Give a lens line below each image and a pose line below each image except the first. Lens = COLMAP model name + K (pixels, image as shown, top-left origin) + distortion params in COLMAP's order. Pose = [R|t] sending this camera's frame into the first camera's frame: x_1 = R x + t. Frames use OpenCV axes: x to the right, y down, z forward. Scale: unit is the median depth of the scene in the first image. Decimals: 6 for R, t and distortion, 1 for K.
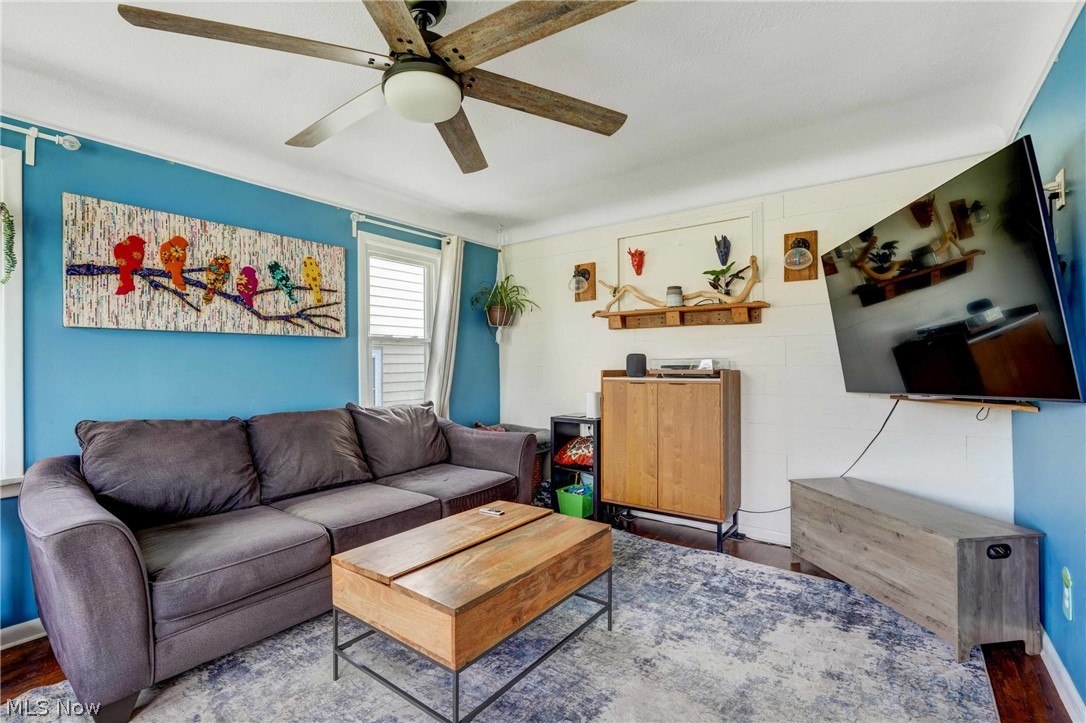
lens RADIAL K [[490.8, 0, 544.1], [0, 490.8, 360.6], [0, 0, 1]] dist [-0.017214, 0.009669]
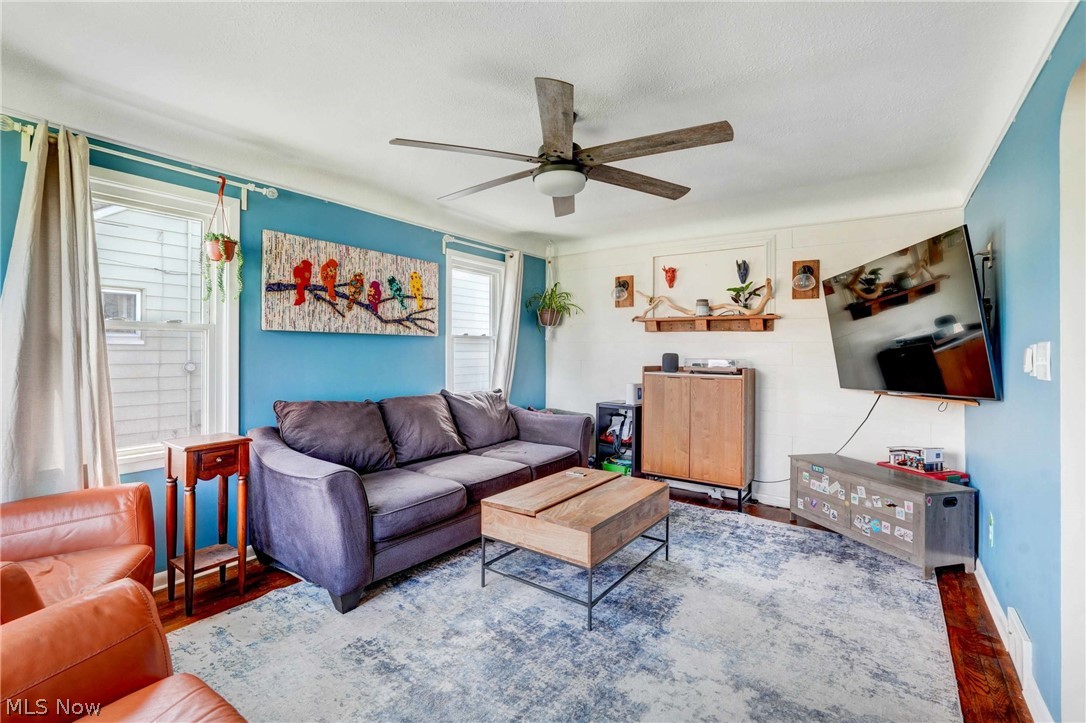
lens RADIAL K [[484.3, 0, 543.9], [0, 484.3, 344.1], [0, 0, 1]] dist [-0.017001, 0.009708]
pose [[0.999727, 0.018174, 0.014669, -0.189426], [-0.018076, 0.999814, -0.006766, -0.029244], [-0.014789, 0.006499, 0.999870, -0.268049]]
